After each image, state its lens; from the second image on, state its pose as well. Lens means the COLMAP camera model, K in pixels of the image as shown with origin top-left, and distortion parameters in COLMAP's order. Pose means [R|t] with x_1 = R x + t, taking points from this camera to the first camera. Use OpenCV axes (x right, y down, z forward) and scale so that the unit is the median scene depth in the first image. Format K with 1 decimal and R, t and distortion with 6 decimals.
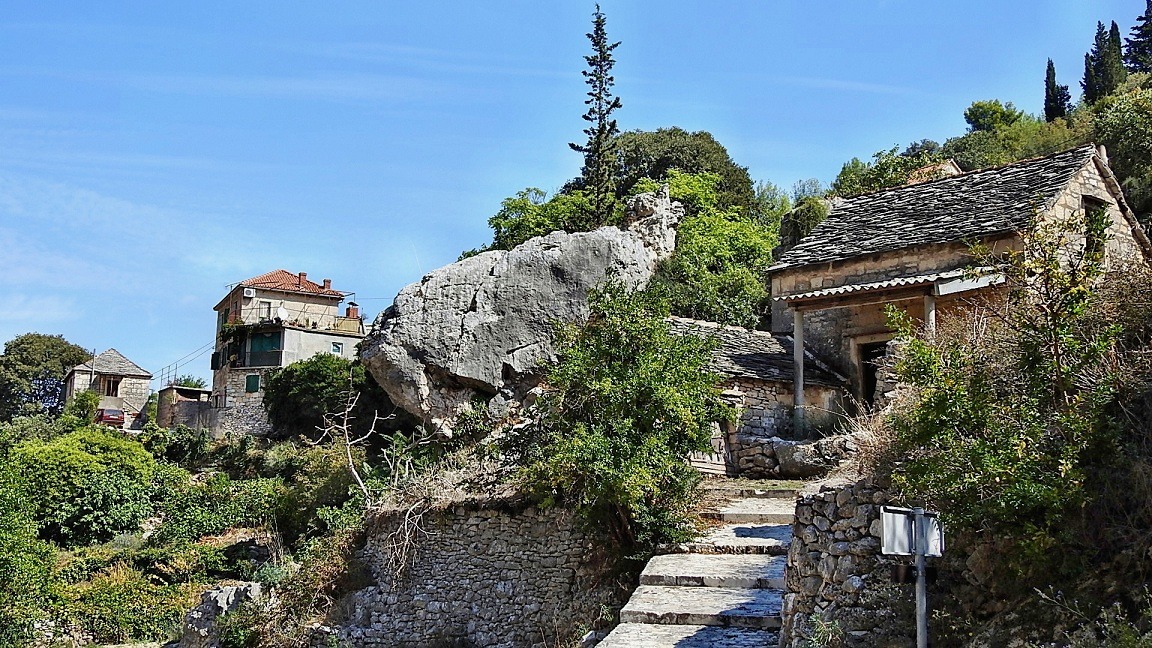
lens RADIAL K [[1465.7, 0, 576.2], [0, 1465.7, 324.5], [0, 0, 1]] dist [-0.012052, 0.000000]
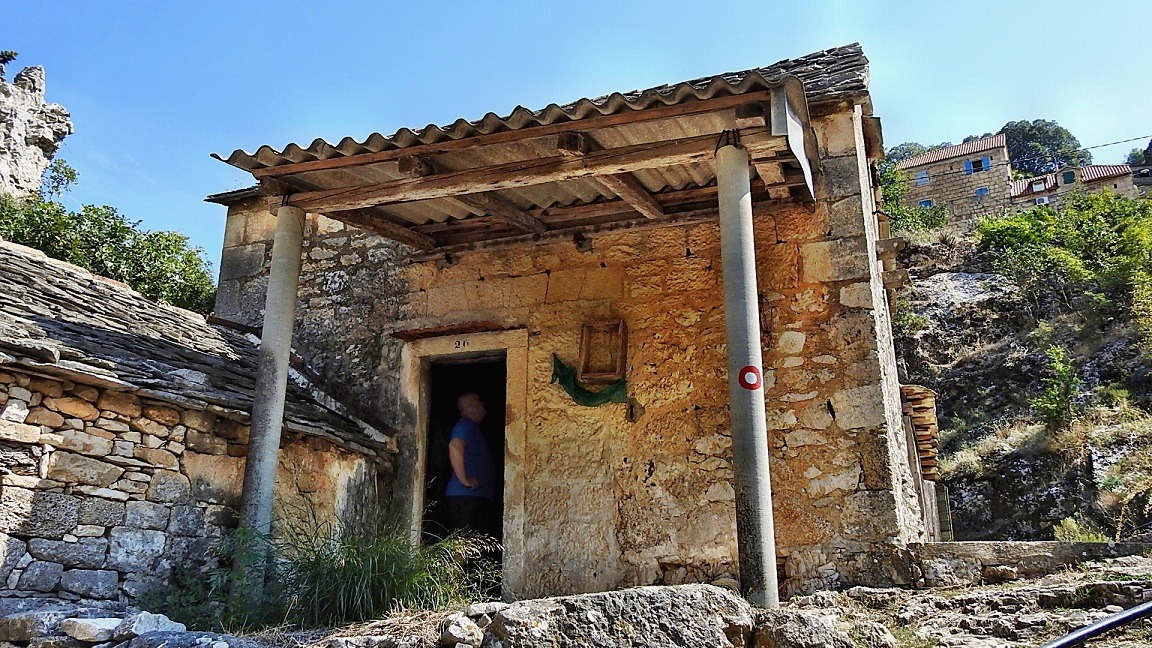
lens RADIAL K [[947.0, 0, 574.7], [0, 947.0, 324.6], [0, 0, 1]] dist [0.002059, 0.003358]
pose [[0.892845, 0.119125, 0.434325, 0.116831], [-0.051589, 0.985088, -0.164135, 0.048244], [-0.447401, 0.124140, 0.885676, 0.766755]]
